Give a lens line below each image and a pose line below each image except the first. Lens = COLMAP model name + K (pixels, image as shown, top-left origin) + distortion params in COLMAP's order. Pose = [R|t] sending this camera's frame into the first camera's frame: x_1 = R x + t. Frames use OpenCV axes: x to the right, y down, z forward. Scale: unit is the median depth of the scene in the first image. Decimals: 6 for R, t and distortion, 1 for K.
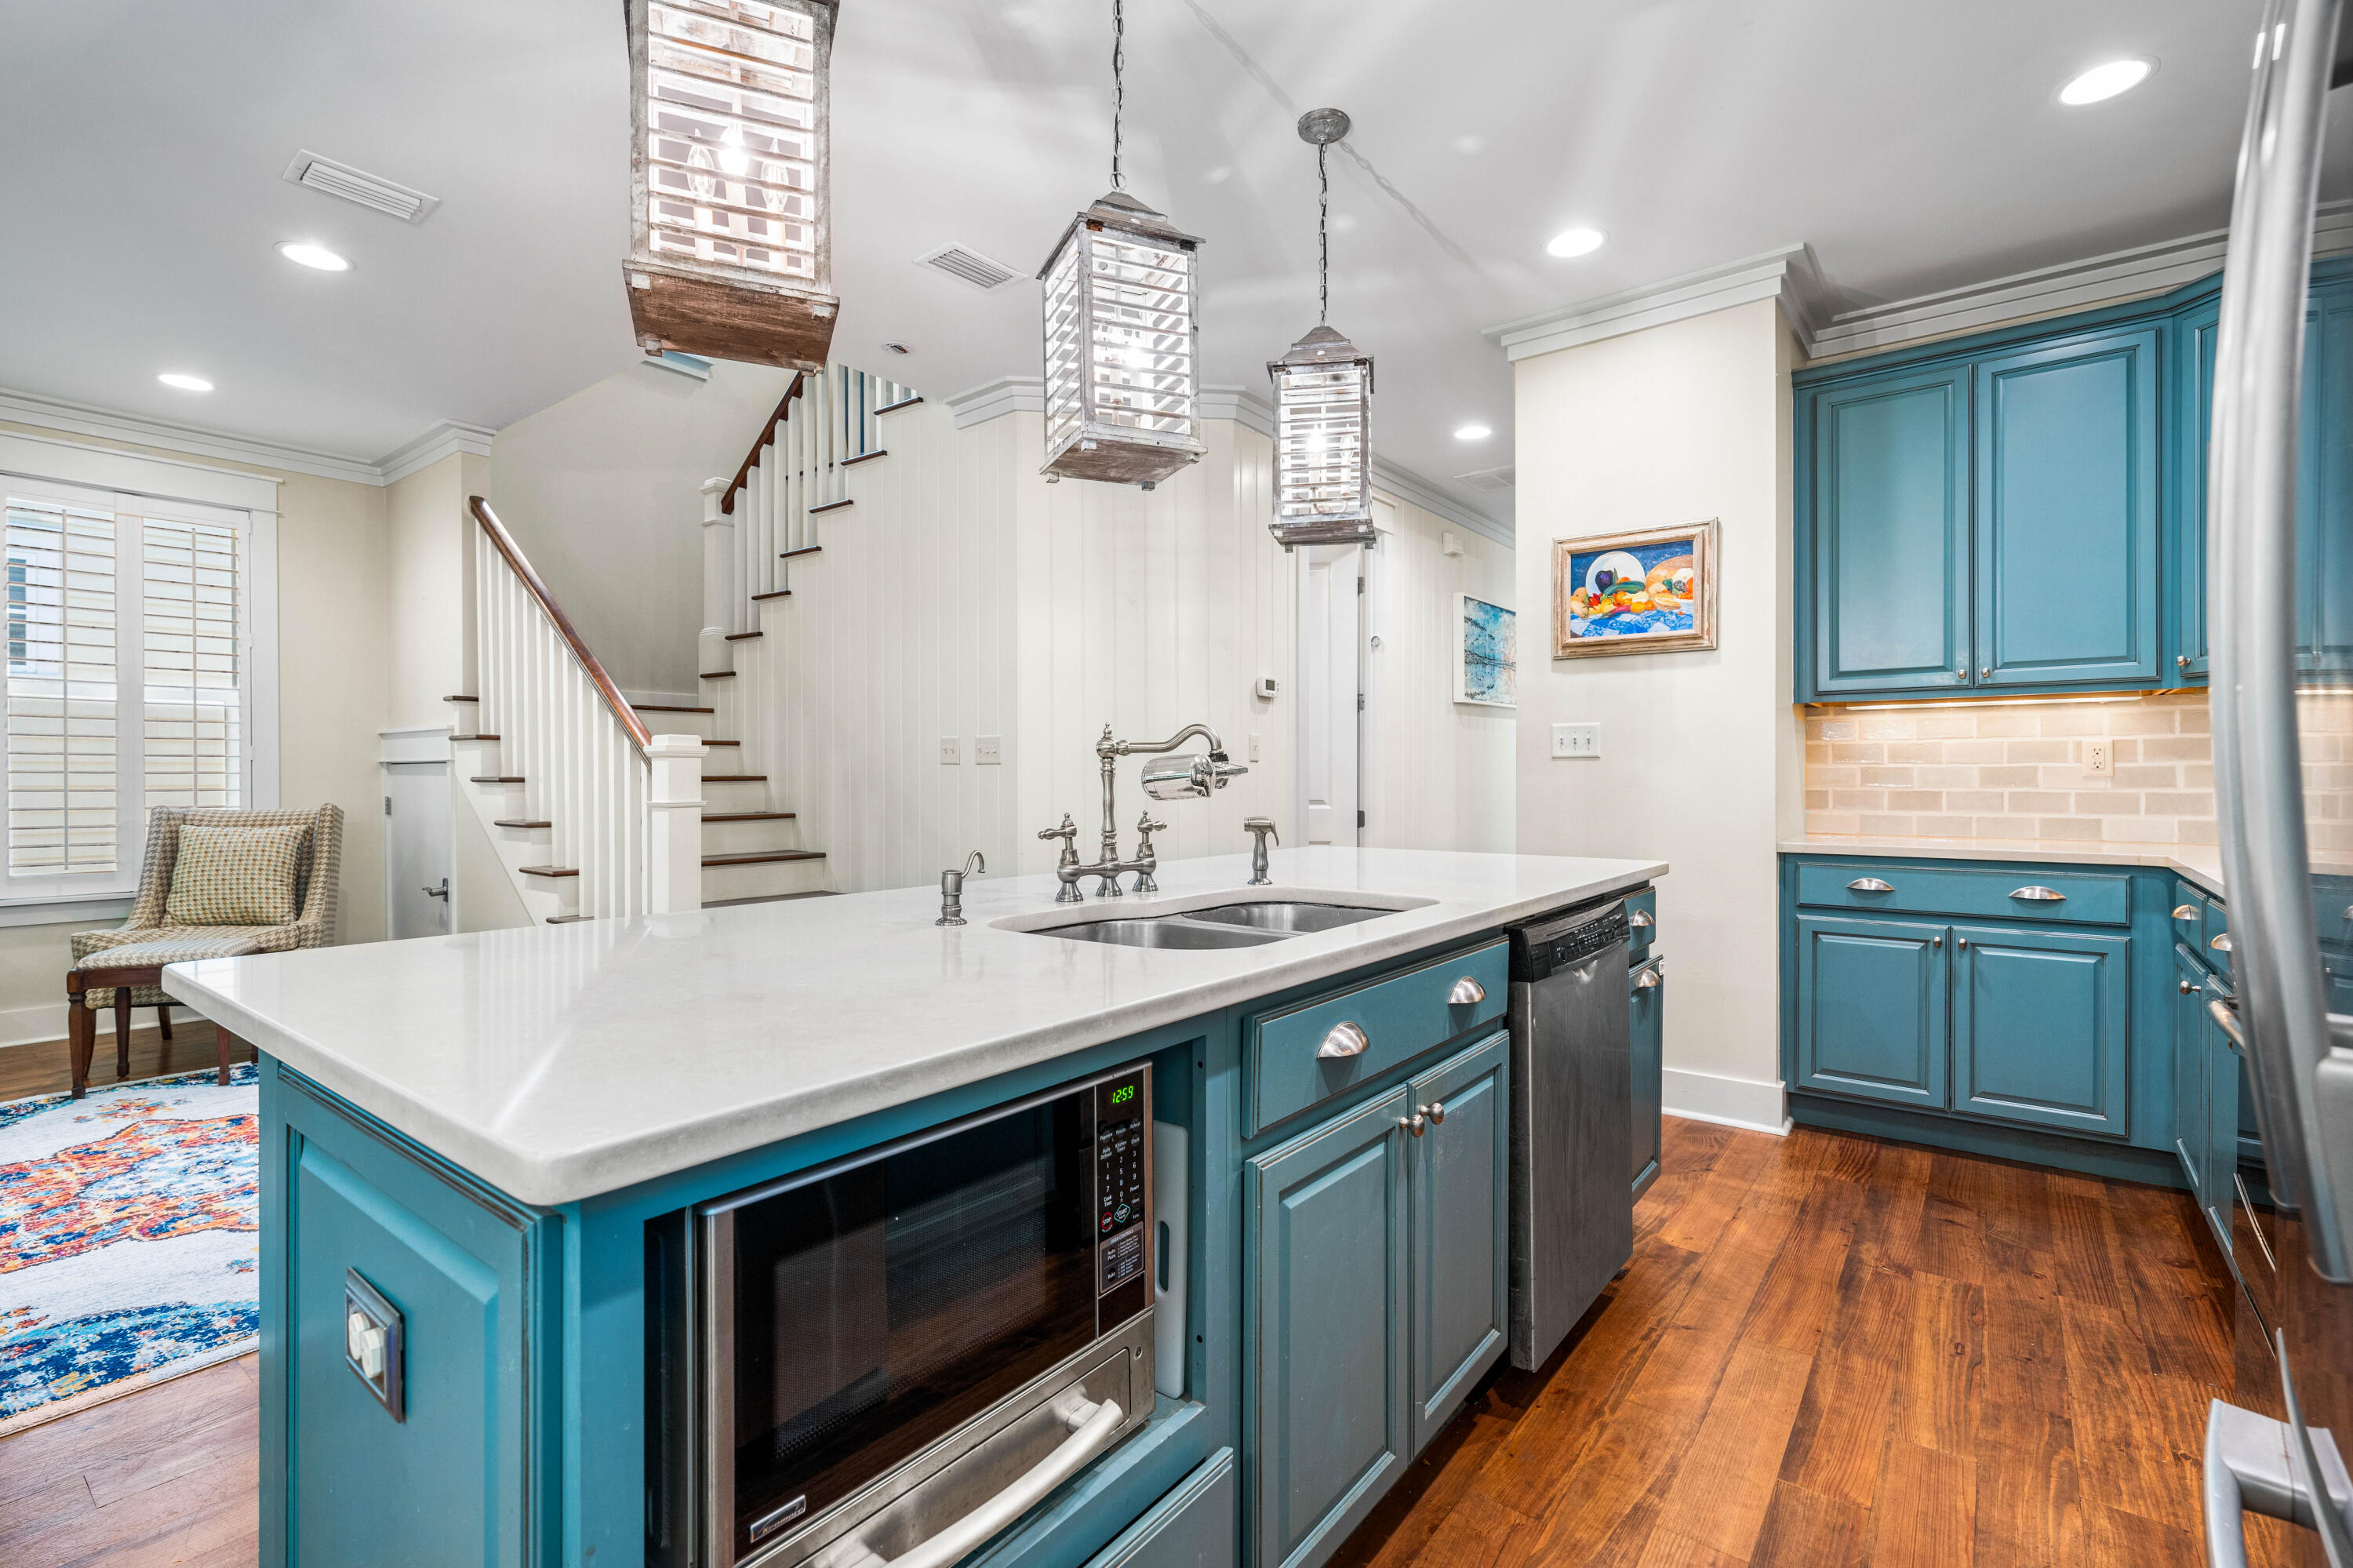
lens RADIAL K [[1064.3, 0, 1160.4], [0, 1064.3, 782.4], [0, 0, 1]] dist [0.004986, -0.000565]
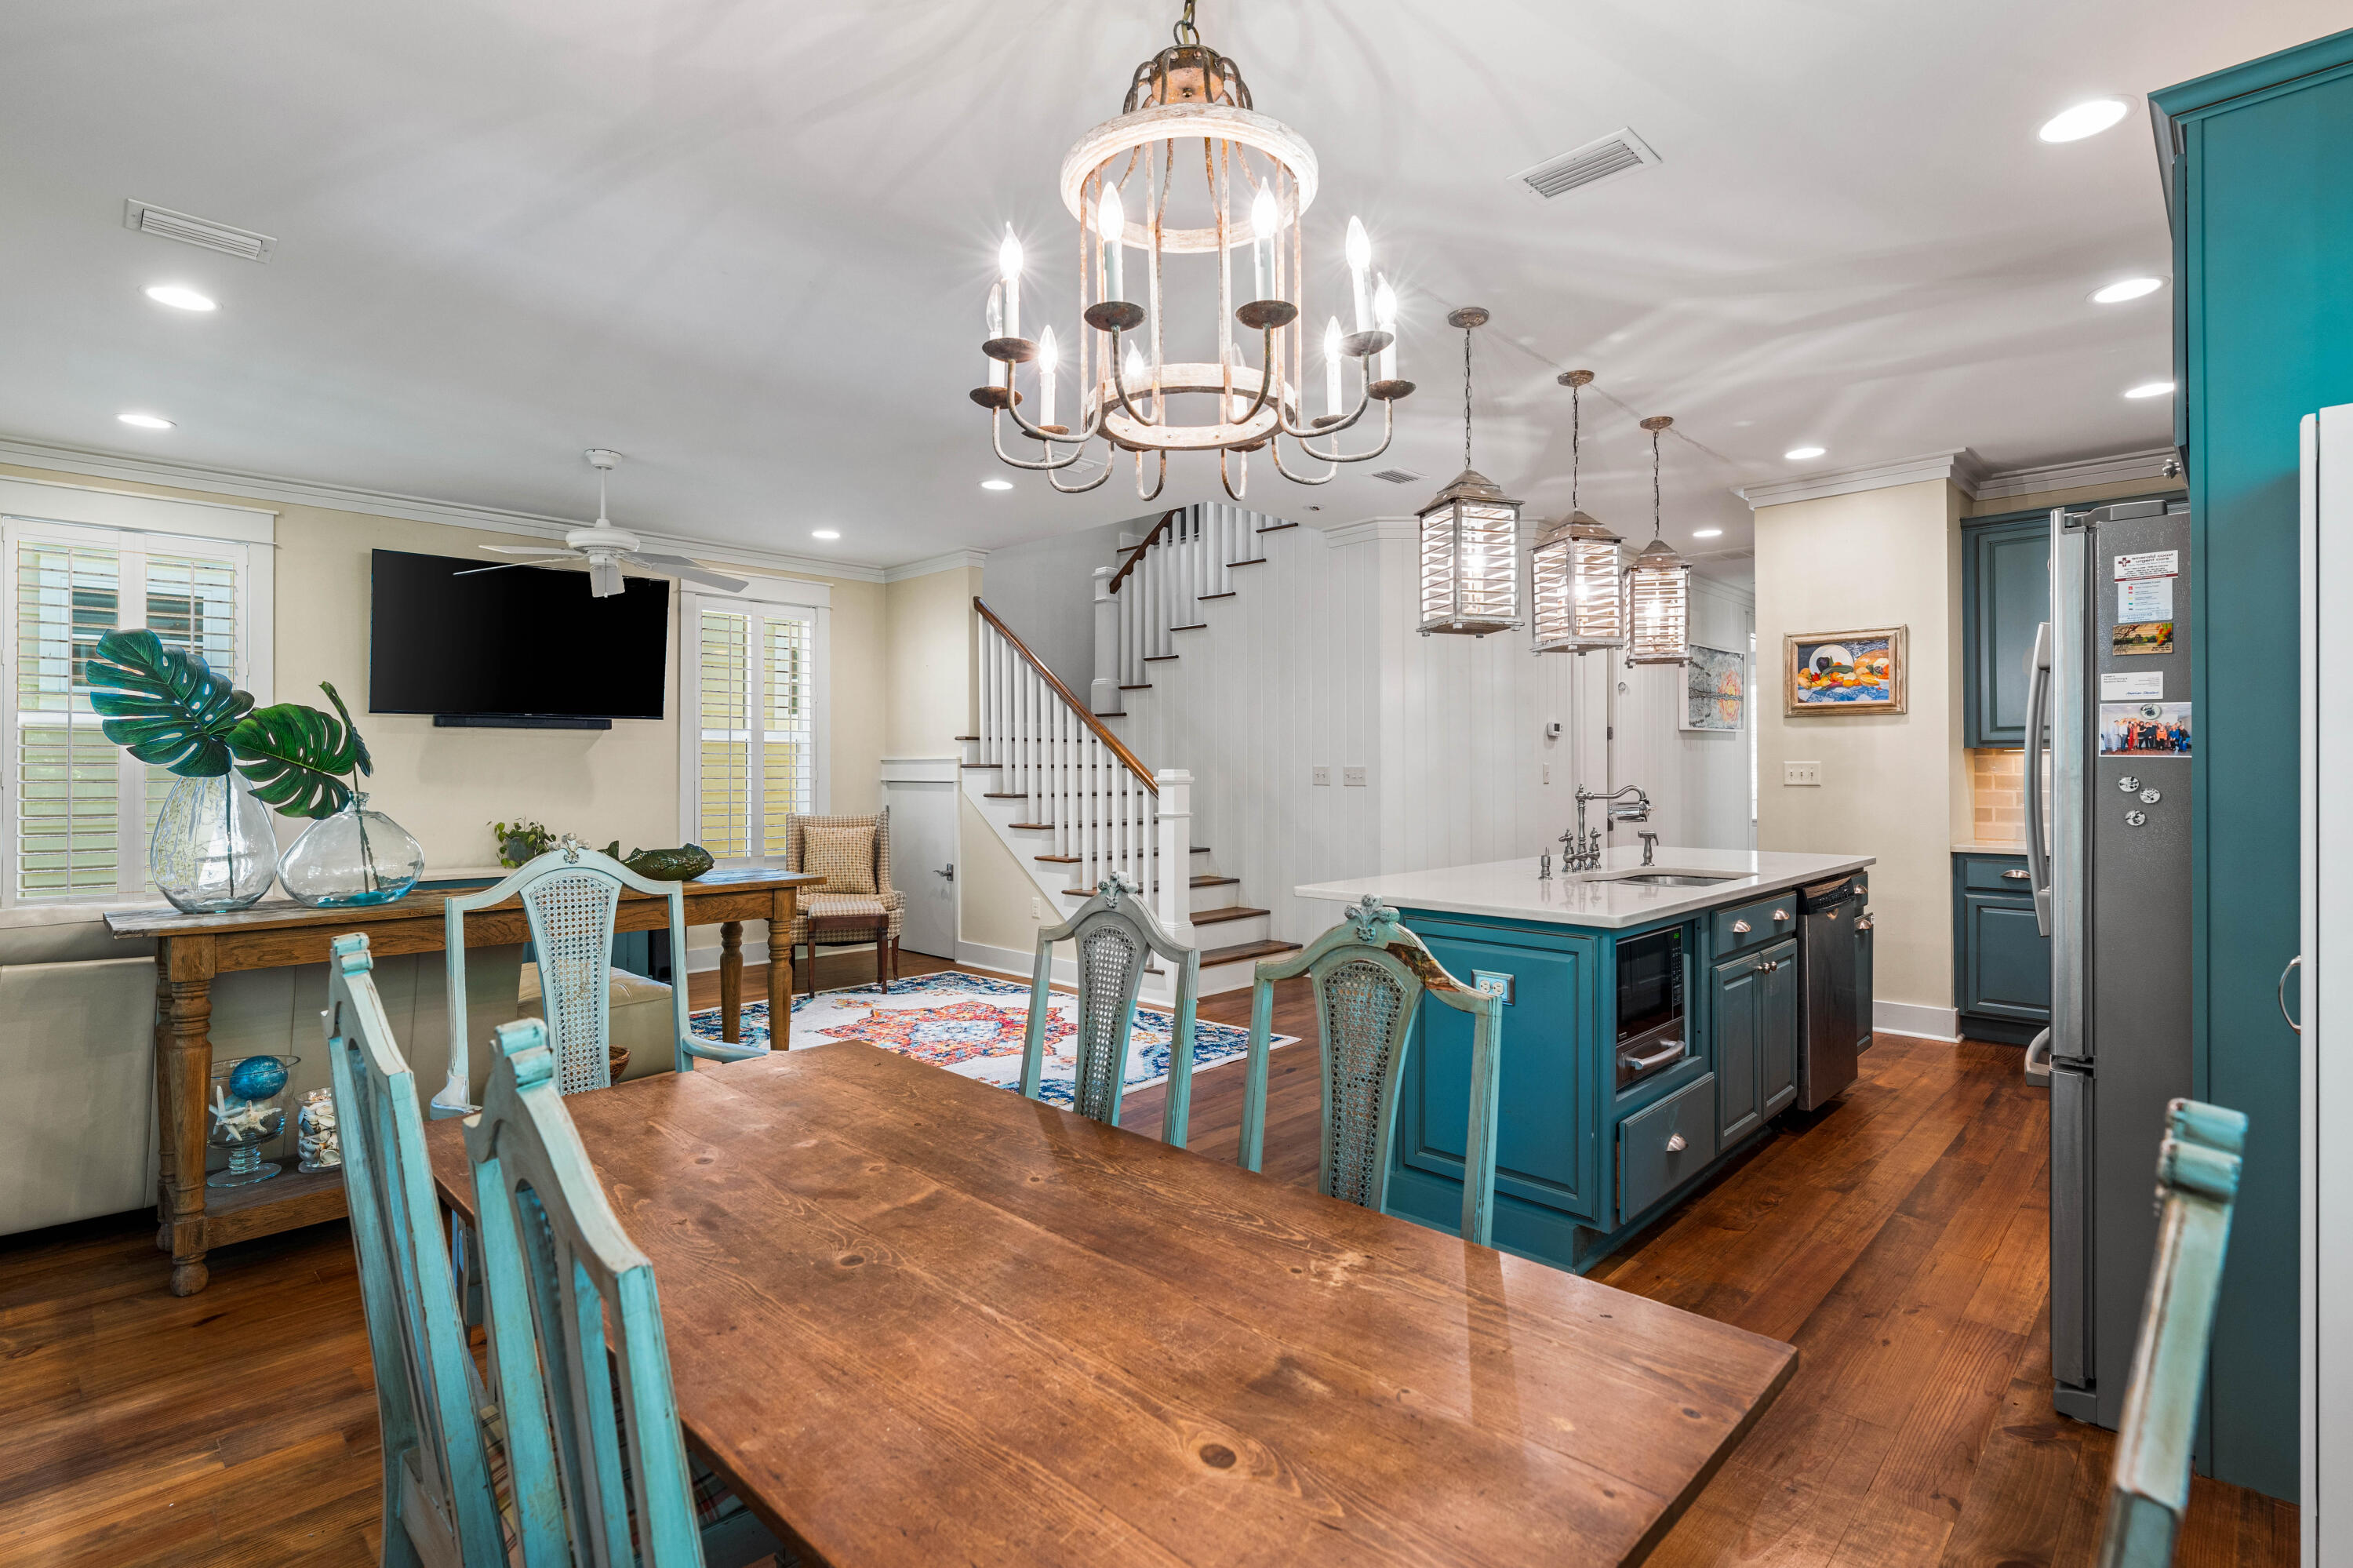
lens RADIAL K [[1064.3, 0, 1192.9], [0, 1064.3, 769.1], [0, 0, 1]] dist [0.004986, -0.000565]
pose [[0.994063, -0.001337, -0.108797, -0.298433], [0.000175, 0.999943, -0.010690, -0.032891], [0.108805, 0.010607, 0.994007, -0.573327]]
